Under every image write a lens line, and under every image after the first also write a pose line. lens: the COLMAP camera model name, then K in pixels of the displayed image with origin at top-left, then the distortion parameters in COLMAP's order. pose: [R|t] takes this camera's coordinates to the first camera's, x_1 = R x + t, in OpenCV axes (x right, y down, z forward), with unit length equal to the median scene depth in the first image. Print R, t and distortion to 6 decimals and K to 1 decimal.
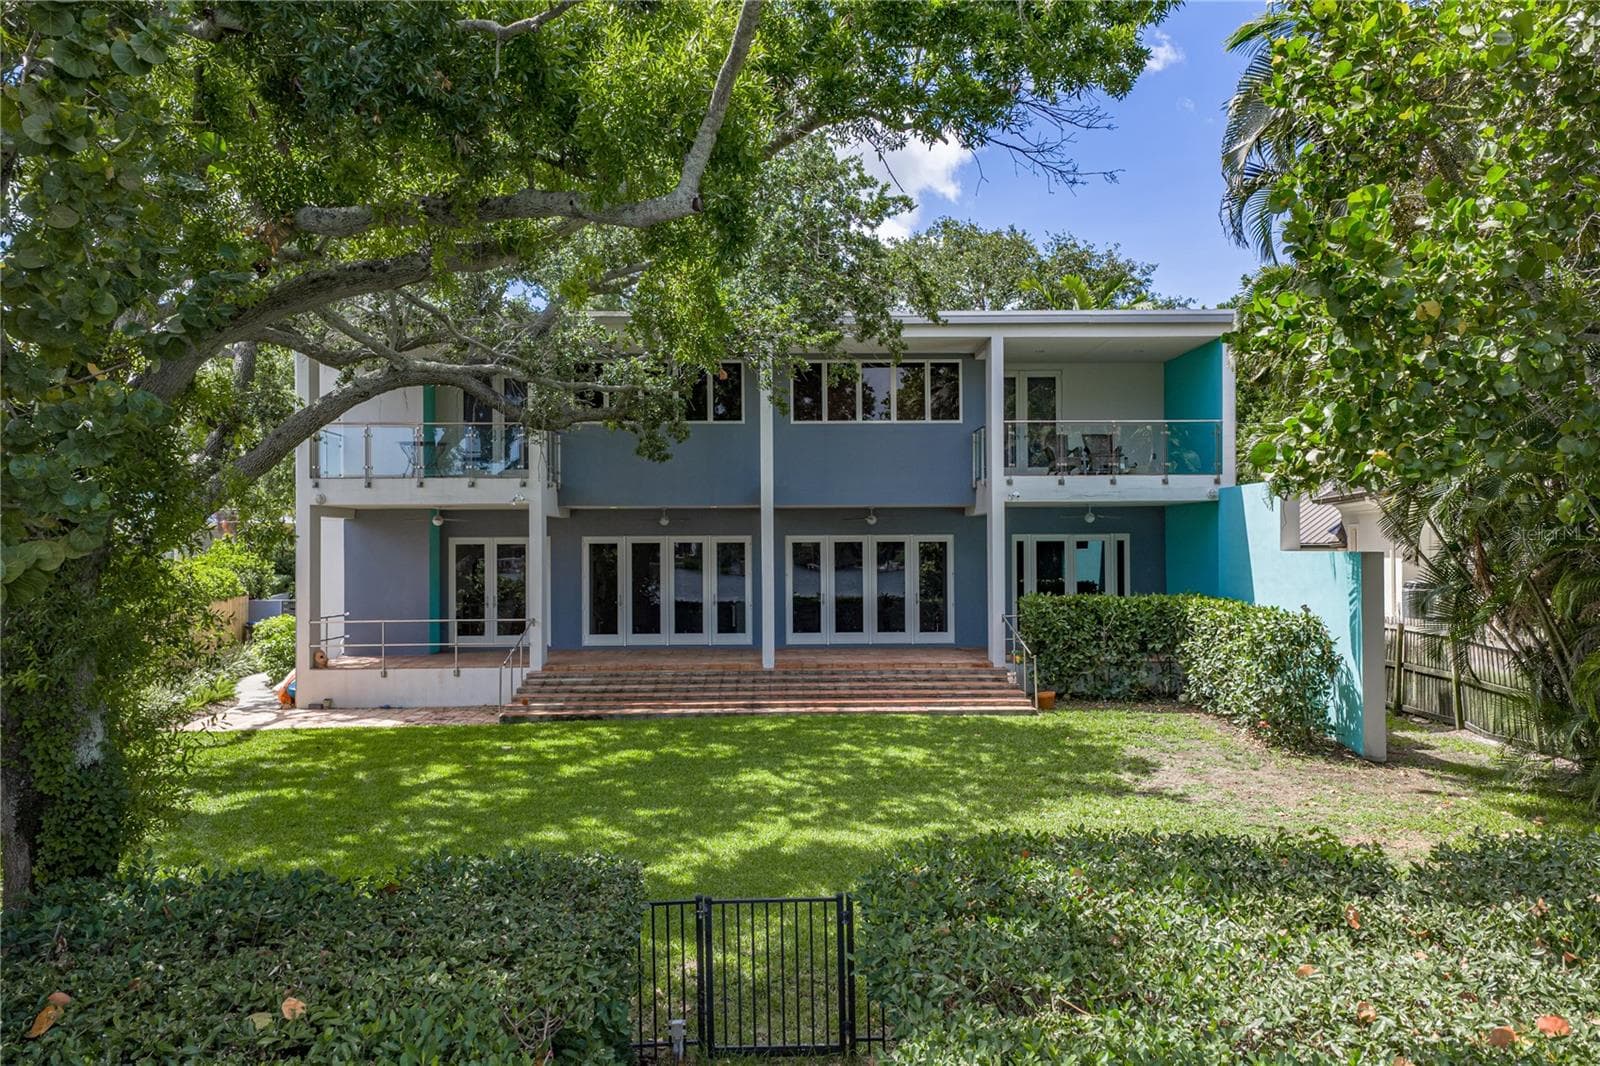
lens RADIAL K [[1350.1, 0, 800.0], [0, 1350.1, 533.0], [0, 0, 1]] dist [0.070402, 0.000458]
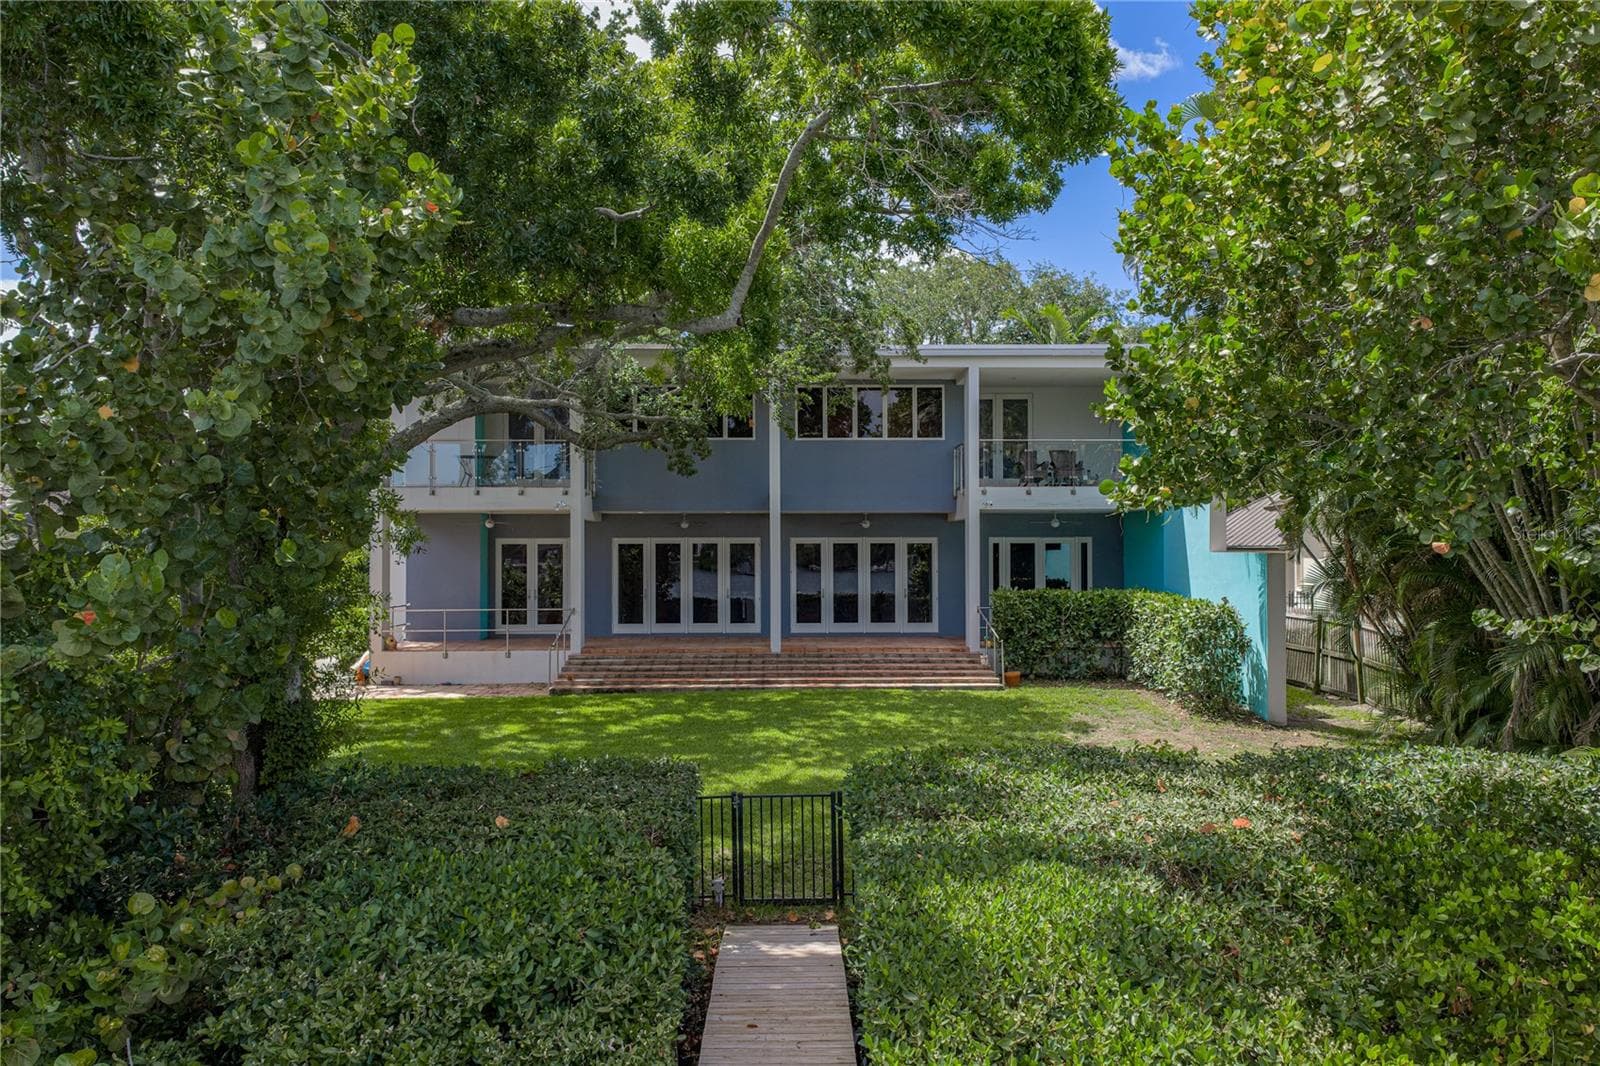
lens RADIAL K [[1350.1, 0, 800.0], [0, 1350.1, 533.0], [0, 0, 1]] dist [0.070402, 0.000458]
pose [[0.999994, 0.003409, -0.000786, -0.002122], [-0.003410, 0.999994, -0.001073, -0.000987], [0.000782, 0.001076, 0.999999, -0.175716]]
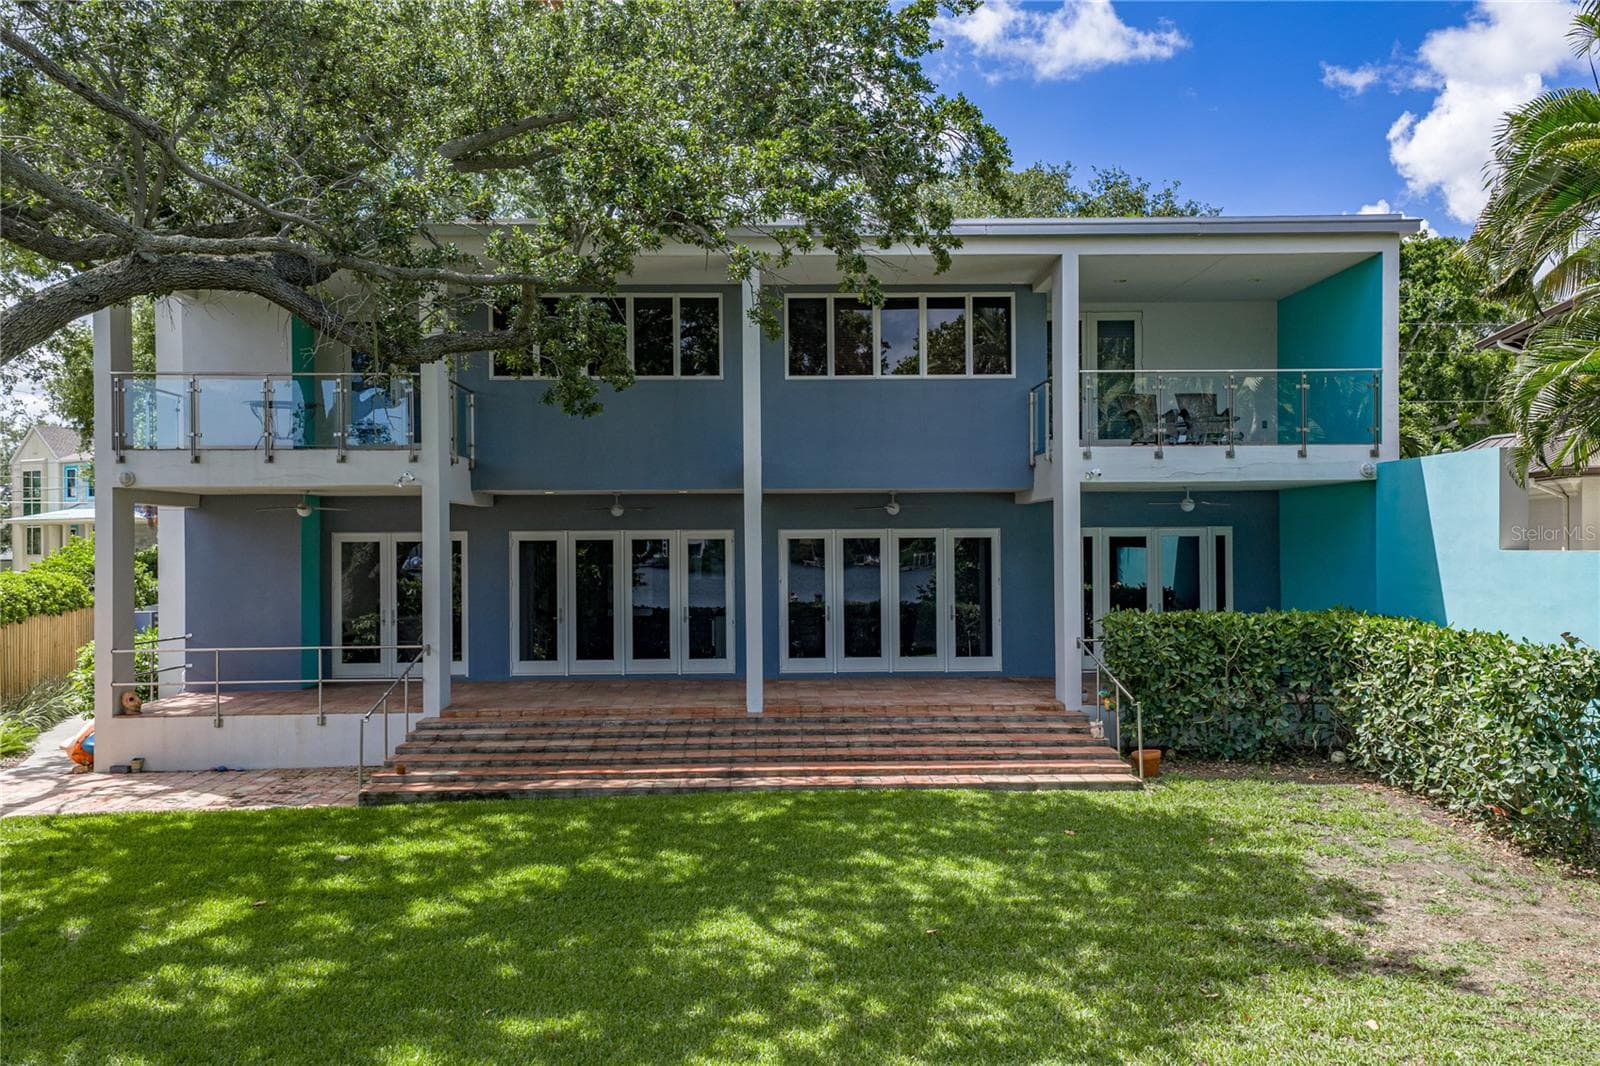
lens RADIAL K [[1361.0, 0, 797.7], [0, 1361.0, 539.0], [0, 0, 1]] dist [0.071977, 0.001752]
pose [[0.999998, -0.001797, 0.000500, -0.000548], [0.001793, 0.999967, 0.007878, 0.001482], [-0.000514, -0.007877, 0.999969, 0.296063]]
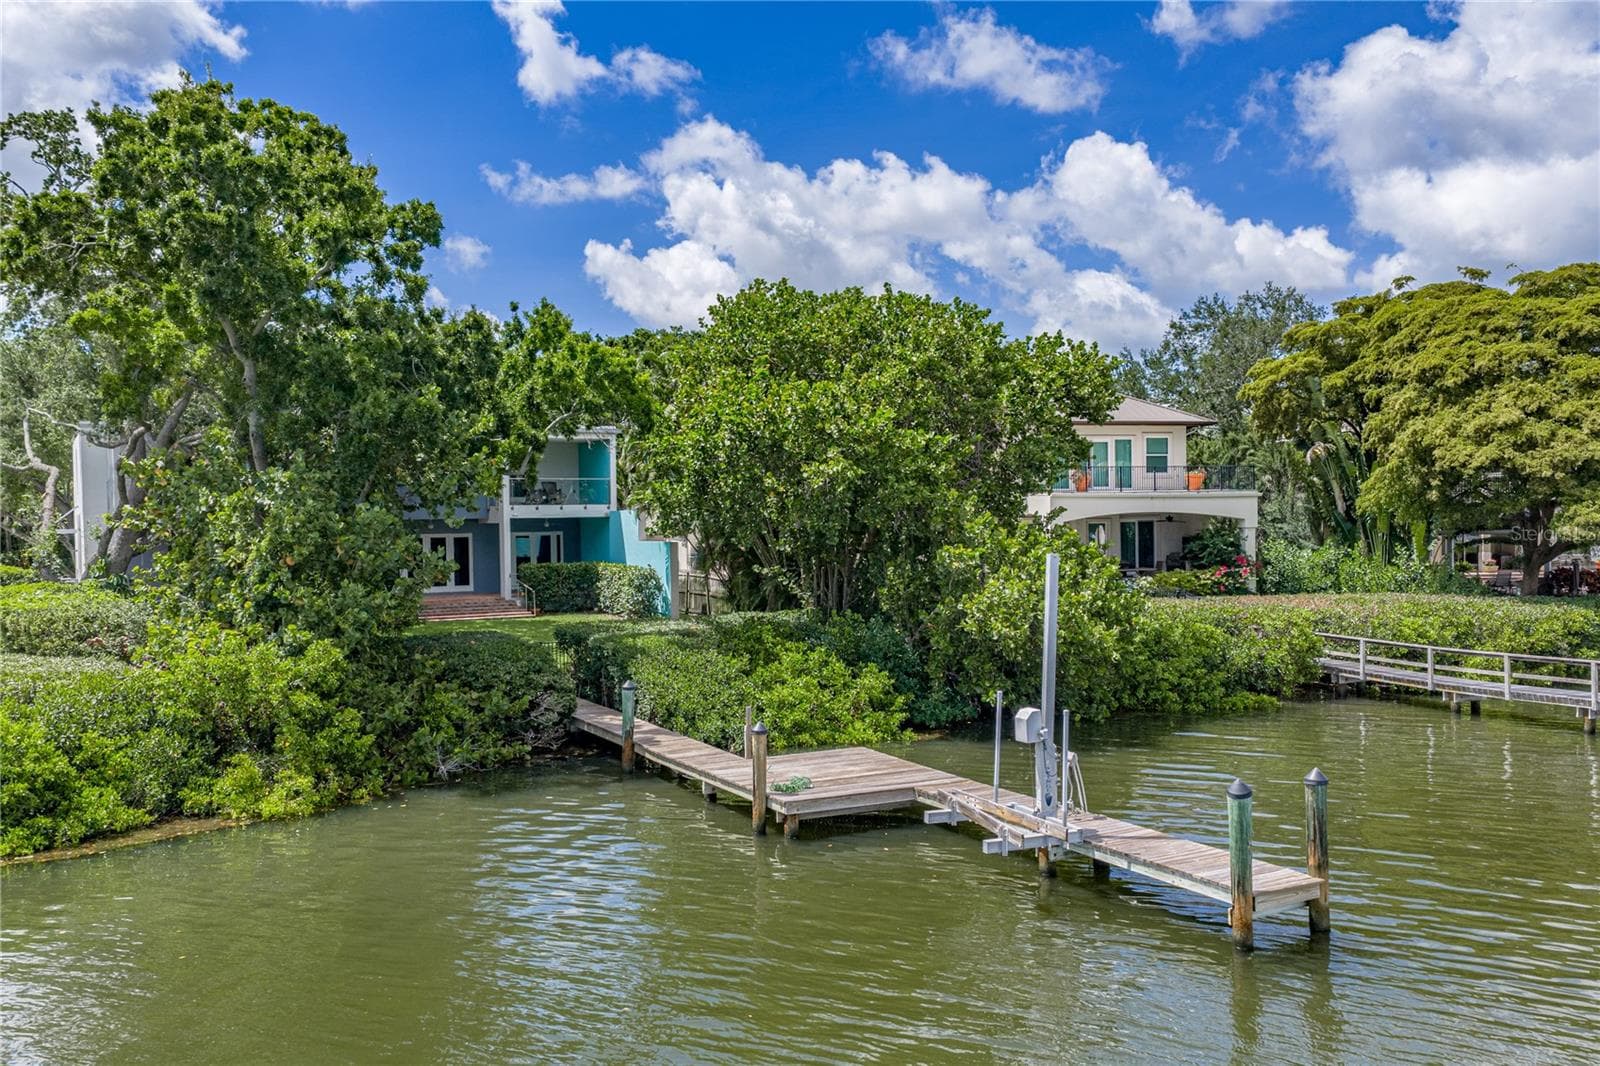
lens RADIAL K [[1361.0, 0, 797.7], [0, 1361.0, 539.0], [0, 0, 1]] dist [0.071977, 0.001752]
pose [[0.889237, -0.016148, 0.457162, -0.443943], [0.005025, 0.999661, 0.025537, -0.046480], [-0.457419, -0.020411, 0.889017, -1.127041]]
